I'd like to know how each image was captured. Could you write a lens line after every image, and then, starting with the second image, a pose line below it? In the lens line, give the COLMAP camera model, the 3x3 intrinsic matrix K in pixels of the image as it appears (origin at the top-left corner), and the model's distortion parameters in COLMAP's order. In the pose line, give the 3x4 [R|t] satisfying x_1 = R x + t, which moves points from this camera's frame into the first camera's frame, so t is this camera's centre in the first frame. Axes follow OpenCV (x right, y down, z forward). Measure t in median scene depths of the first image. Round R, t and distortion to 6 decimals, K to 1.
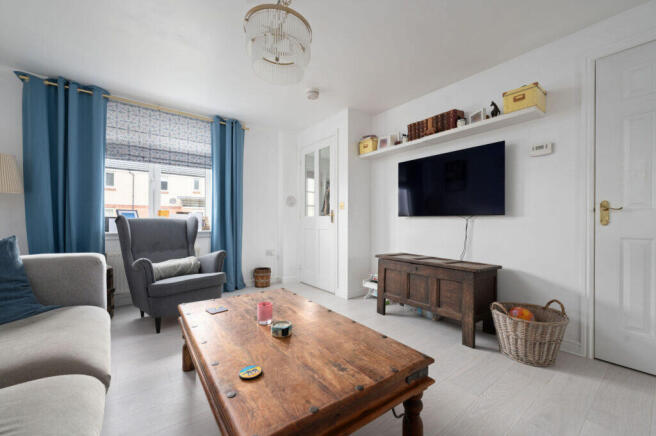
lens RADIAL K [[259.8, 0, 330.2], [0, 259.8, 221.1], [0, 0, 1]] dist [-0.001333, -0.000297]
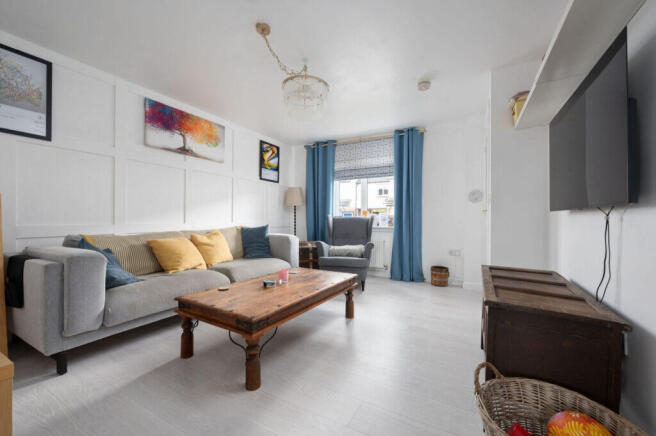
lens RADIAL K [[259.8, 0, 330.8], [0, 259.8, 217.6], [0, 0, 1]] dist [-0.001333, -0.000297]
pose [[0.408534, -0.006322, -0.912721, 0.567525], [-0.004669, 0.999948, -0.009016, 0.007219], [0.912731, 0.007945, 0.408484, 0.263576]]
